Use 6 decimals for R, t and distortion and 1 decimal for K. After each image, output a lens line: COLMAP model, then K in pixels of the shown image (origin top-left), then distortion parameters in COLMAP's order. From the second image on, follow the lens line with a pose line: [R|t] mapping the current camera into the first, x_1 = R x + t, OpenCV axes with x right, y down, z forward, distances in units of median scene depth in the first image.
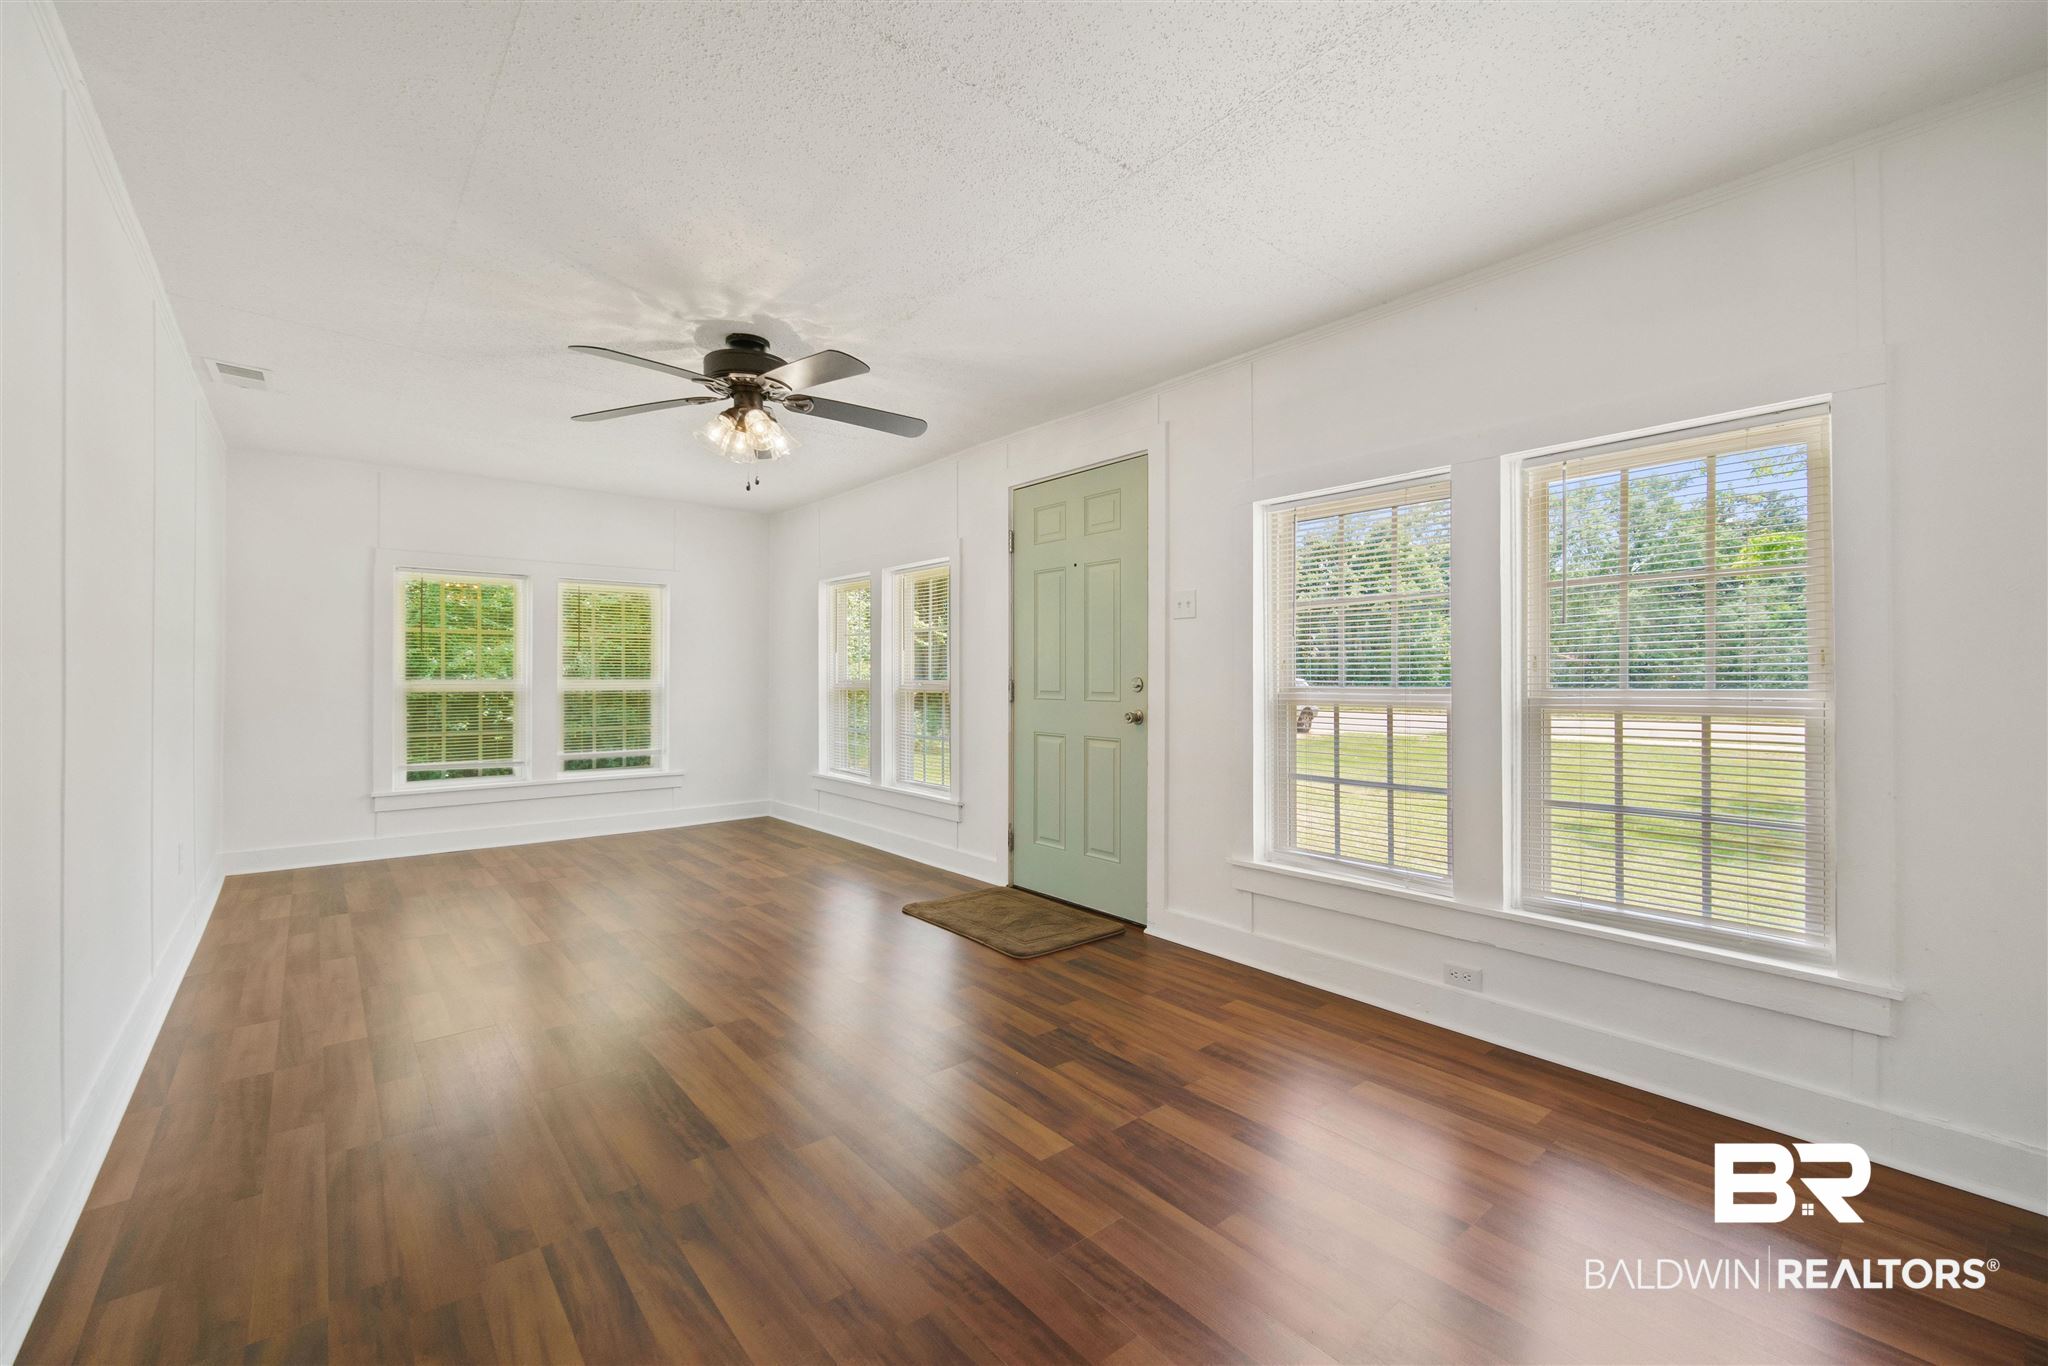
lens RADIAL K [[836.0, 0, 1022.0], [0, 836.0, 674.5], [0, 0, 1]] dist [0.000796, 0.000065]
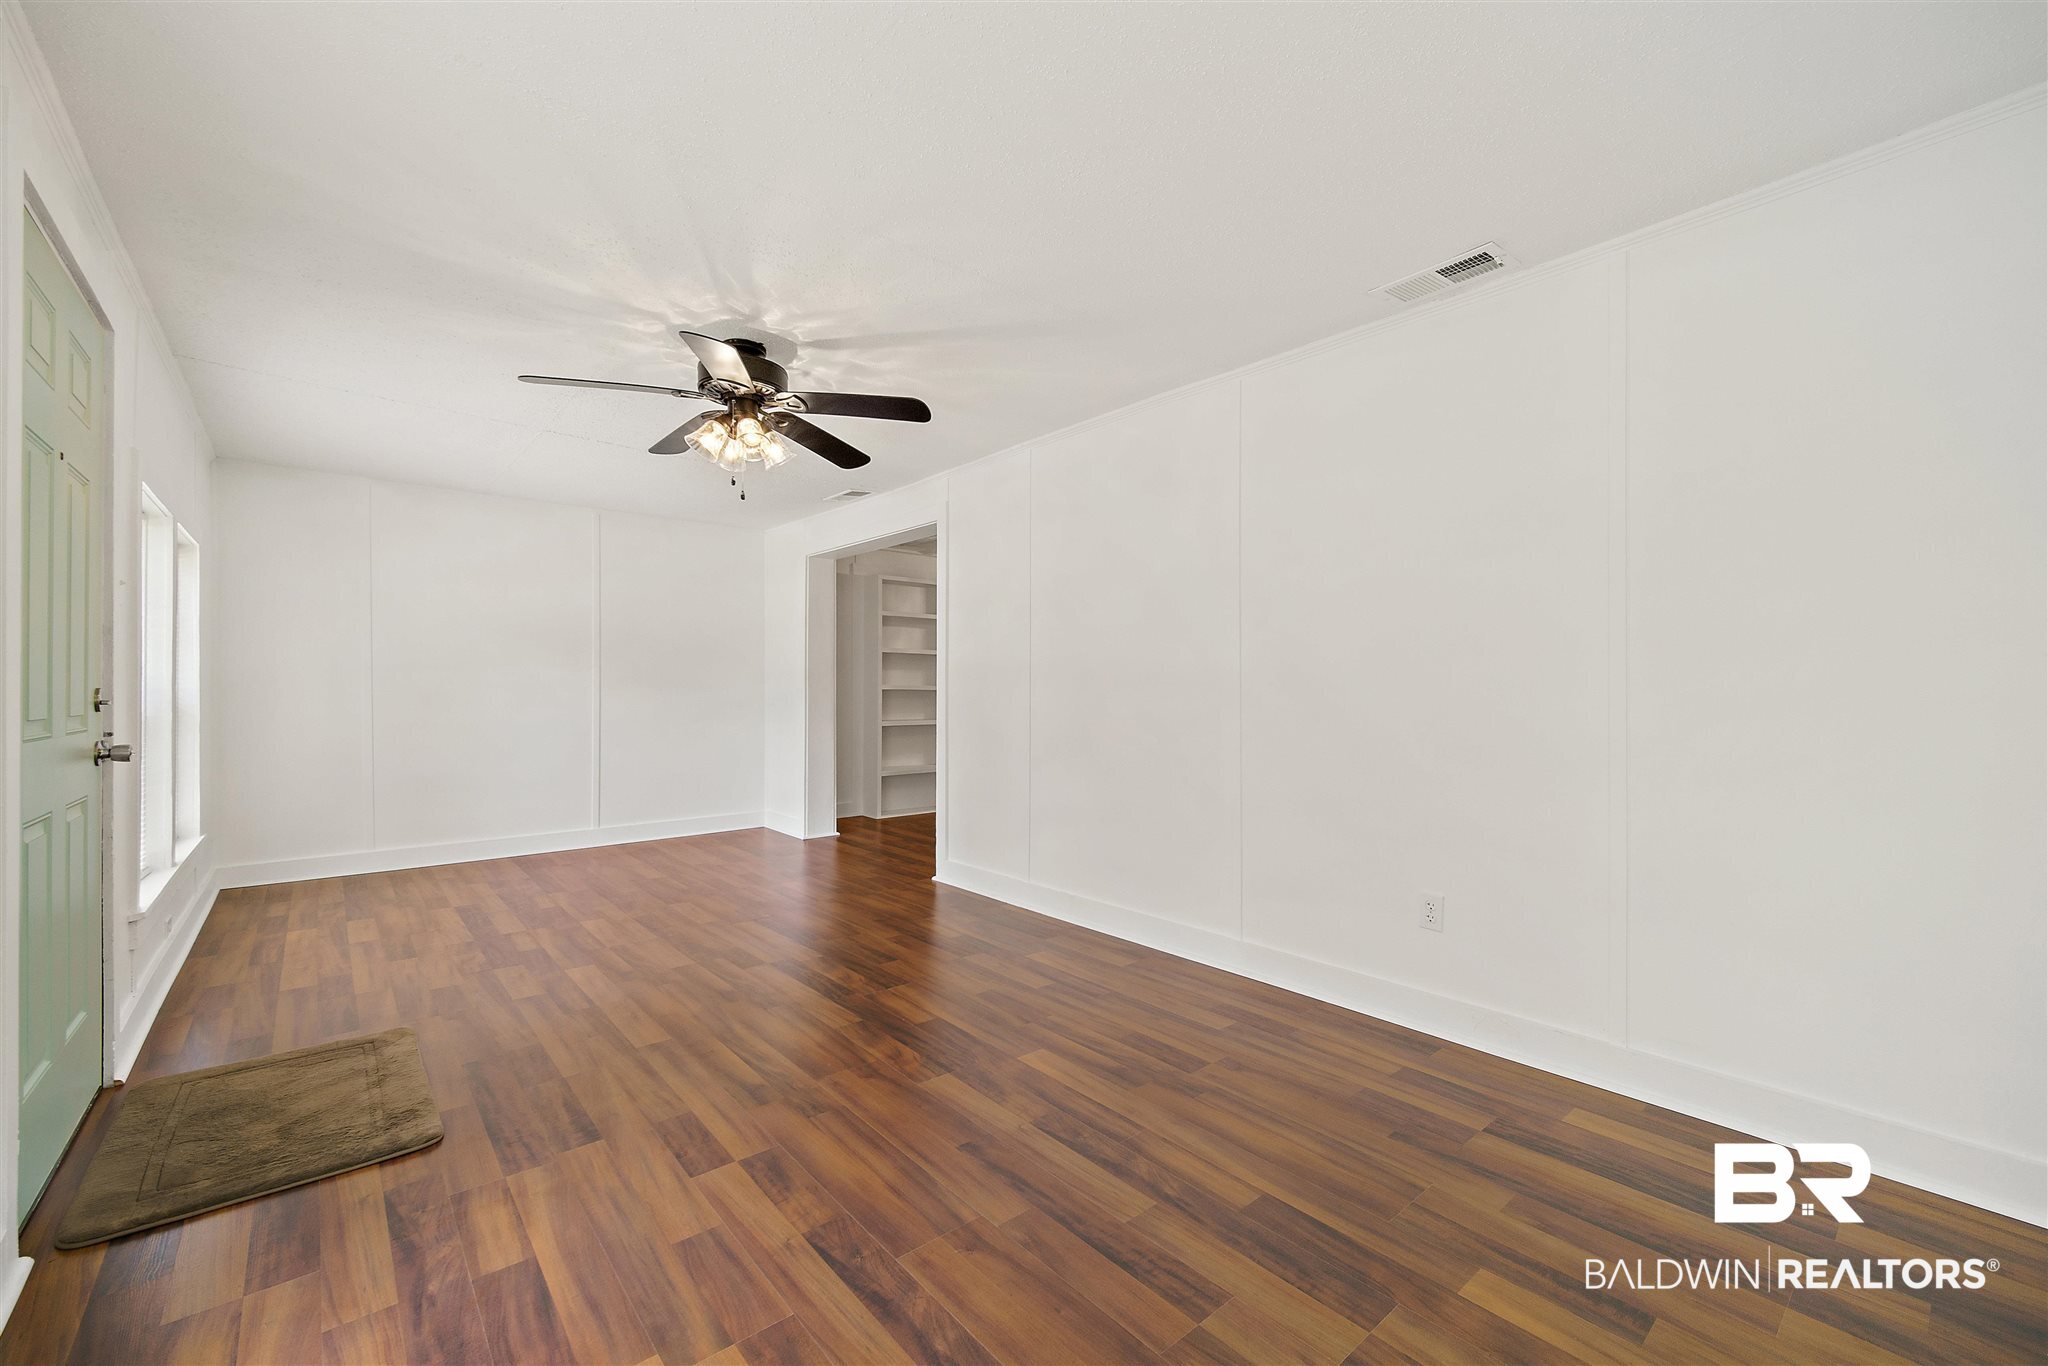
lens RADIAL K [[813.8, 0, 1019.9], [0, 813.8, 684.8], [0, 0, 1]] dist [0.013706, 0.000252]
pose [[-0.999972, -0.001109, -0.007461, -0.670811], [-0.001039, 0.999956, -0.009280, 0.006070], [0.007471, -0.009272, -0.999929, 2.037893]]
